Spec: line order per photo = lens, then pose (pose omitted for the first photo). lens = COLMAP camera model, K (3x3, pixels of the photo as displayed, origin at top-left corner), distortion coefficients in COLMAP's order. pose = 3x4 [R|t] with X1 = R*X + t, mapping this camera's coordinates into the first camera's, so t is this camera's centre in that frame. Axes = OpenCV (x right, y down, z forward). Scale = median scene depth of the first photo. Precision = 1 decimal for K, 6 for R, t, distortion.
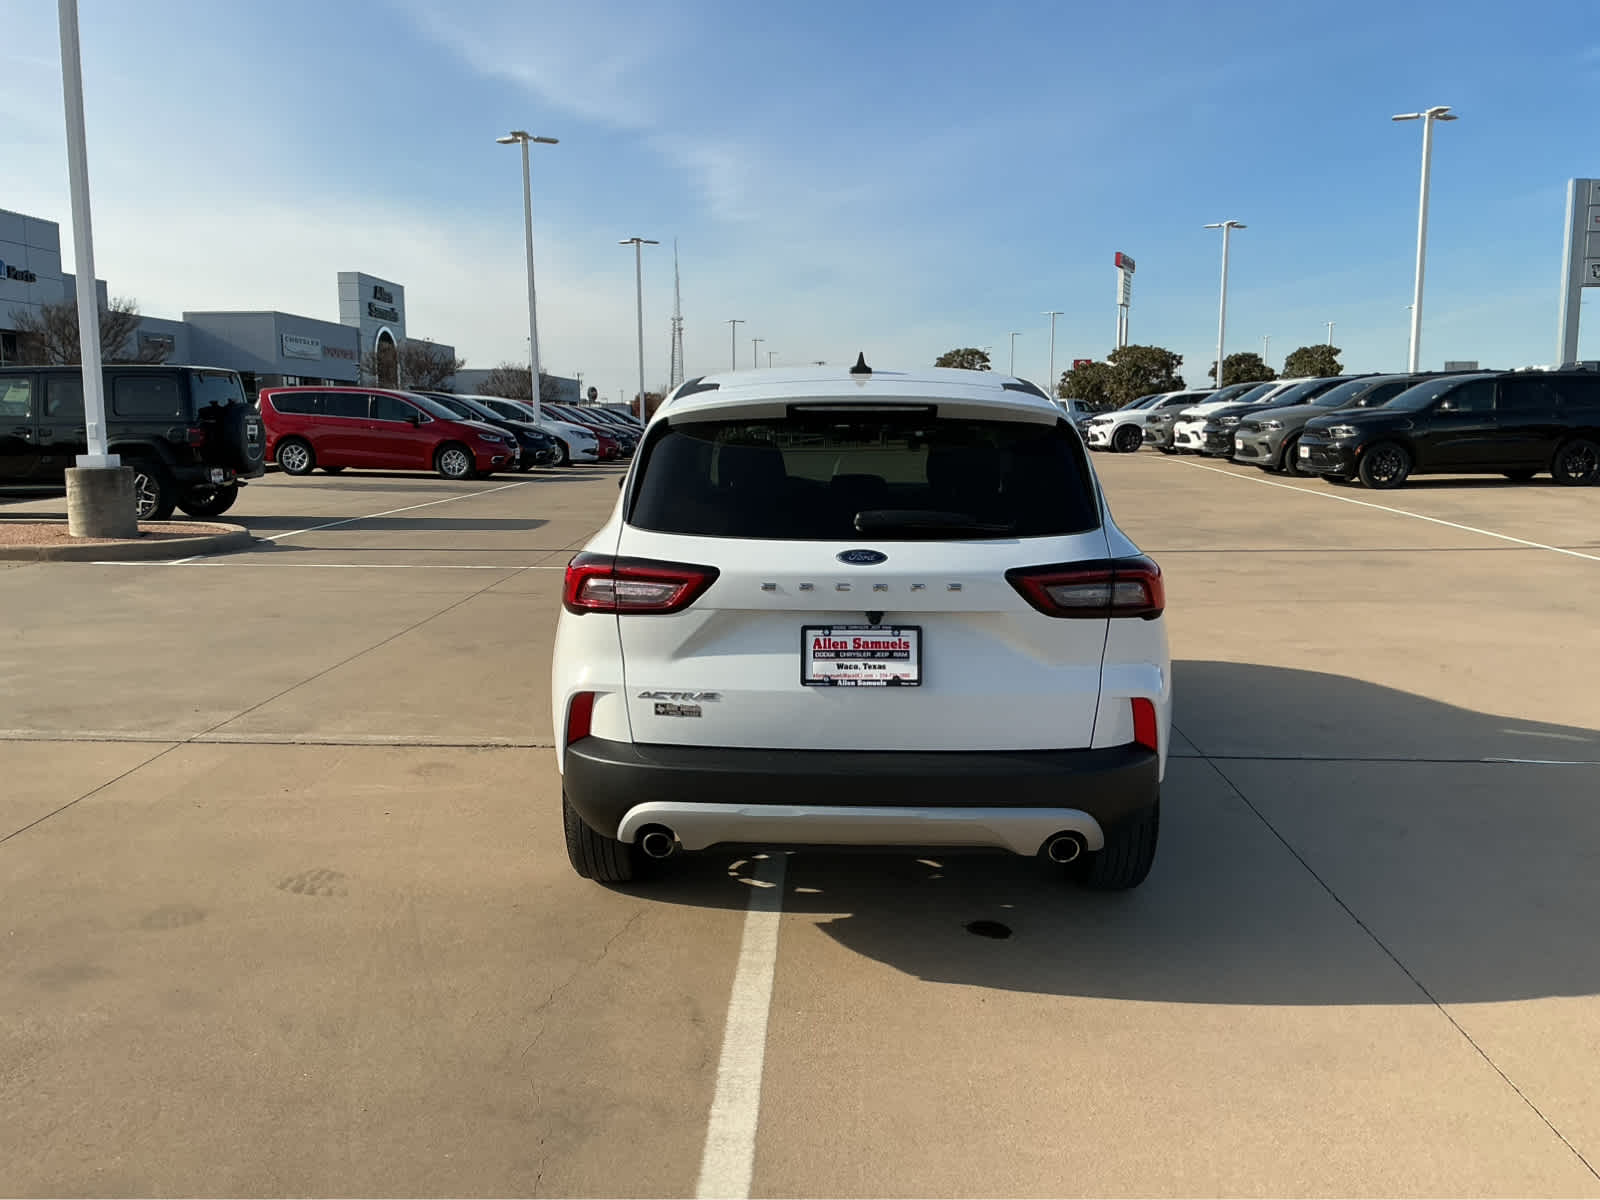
lens RADIAL K [[1319.7, 0, 800.0], [0, 1319.7, 600.0], [0, 0, 1]] dist [0.131884, -0.265468]
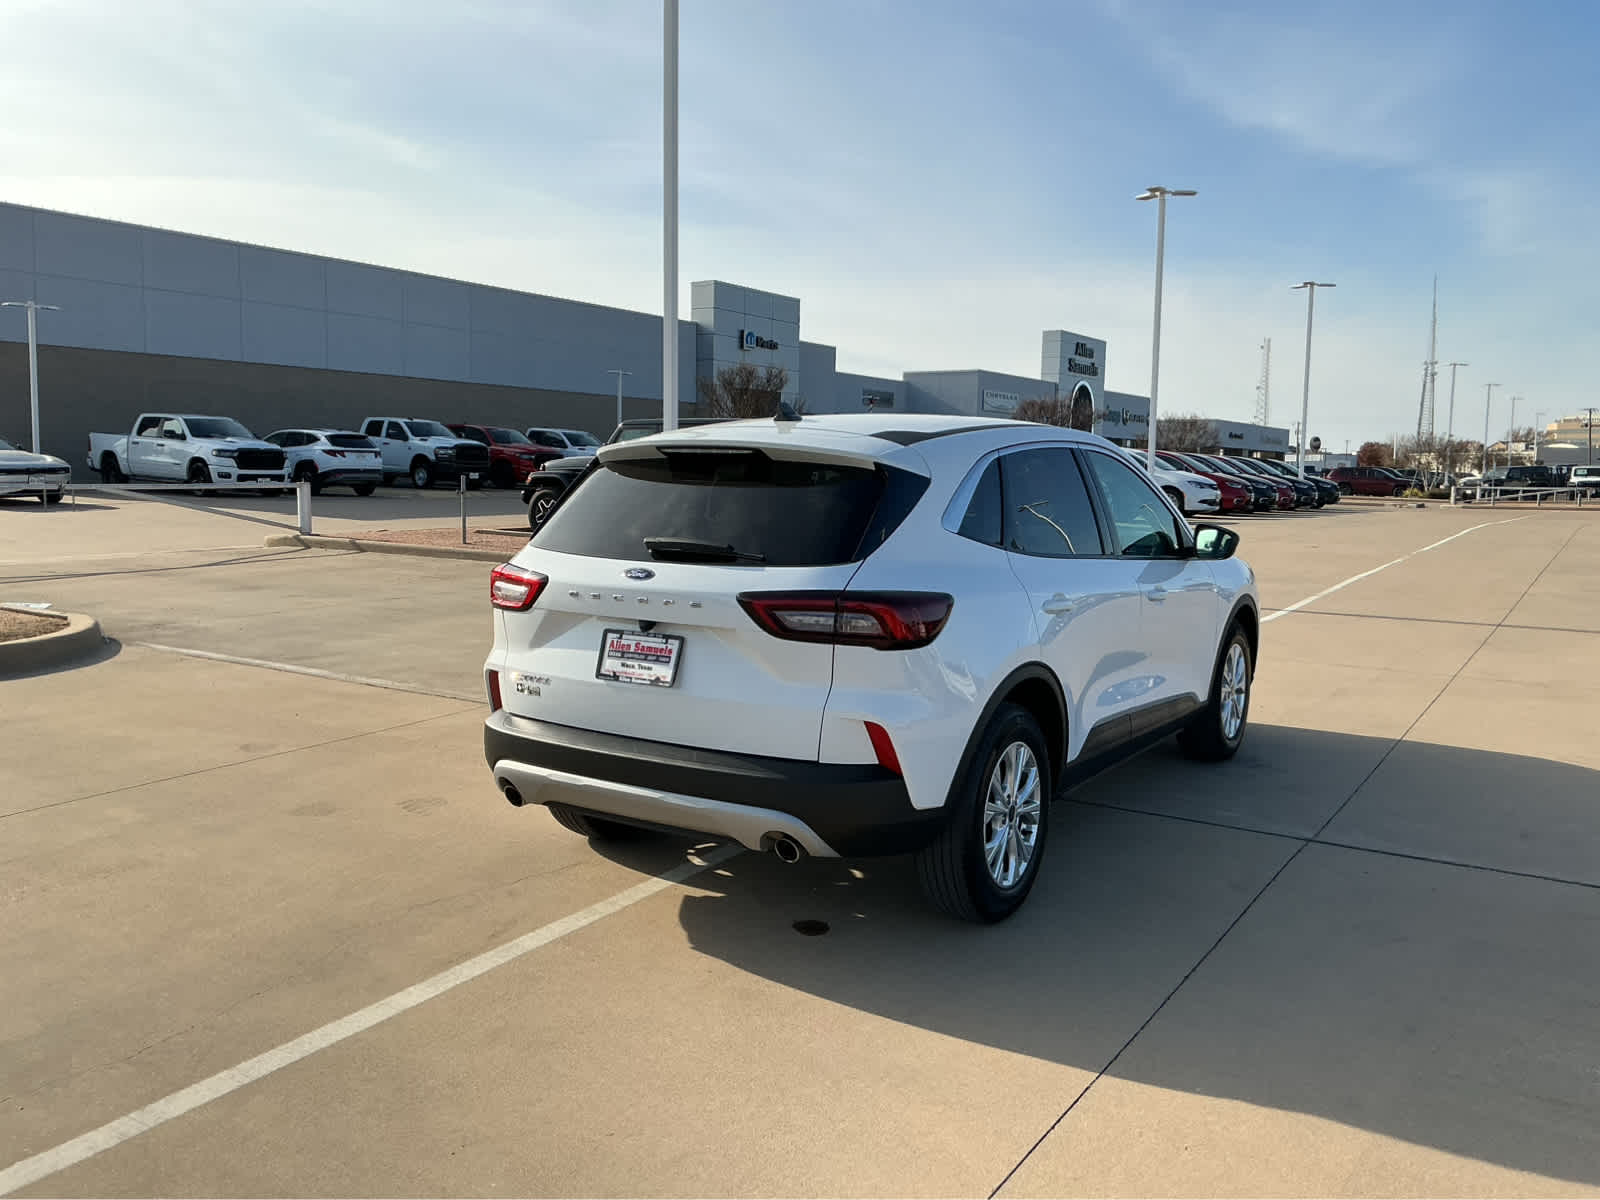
lens RADIAL K [[1319.7, 0, 800.0], [0, 1319.7, 600.0], [0, 0, 1]] dist [0.131884, -0.265468]
pose [[0.861501, 0.066571, -0.503373, 0.745471], [-0.085368, 0.996246, -0.014349, -0.004480], [0.500528, 0.055334, 0.863950, 0.043010]]
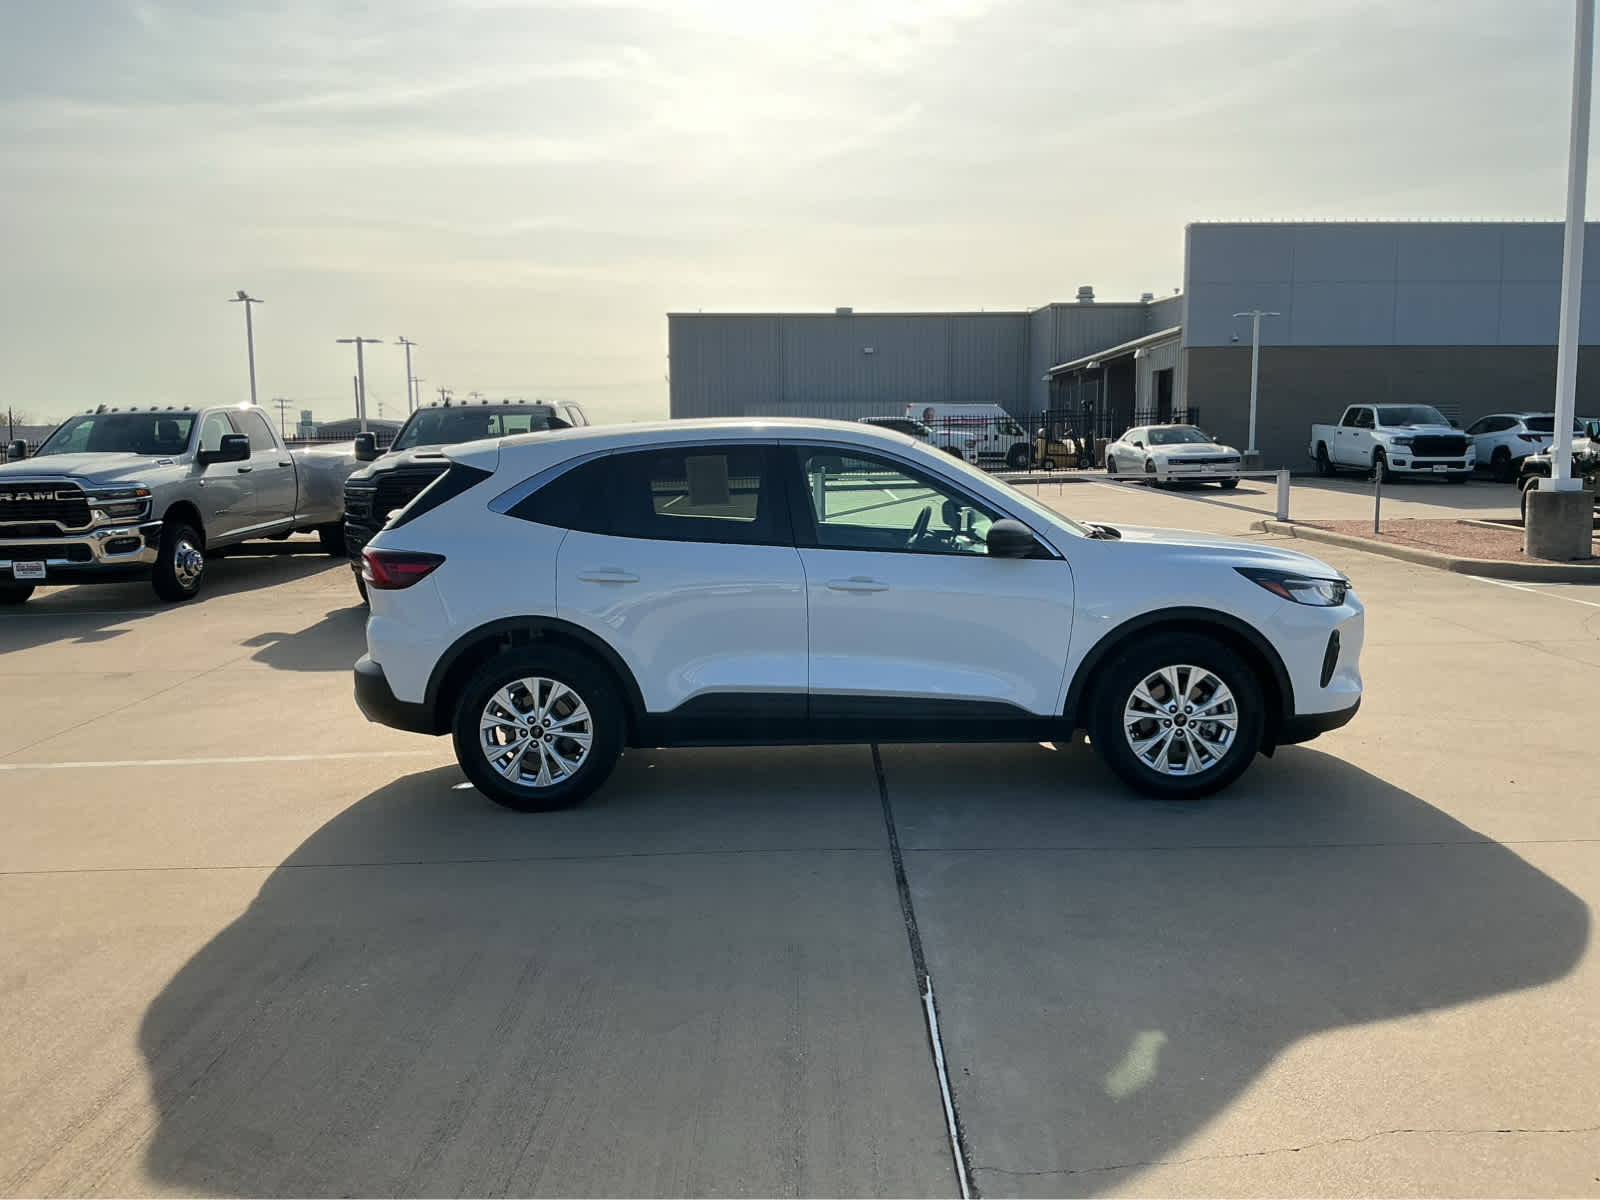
lens RADIAL K [[1319.7, 0, 800.0], [0, 1319.7, 600.0], [0, 0, 1]] dist [0.131884, -0.265468]
pose [[0.030801, 0.119147, -0.992399, 1.908833], [-0.129810, 0.984938, 0.114222, -0.226208], [0.991060, 0.125305, 0.045803, 1.467115]]
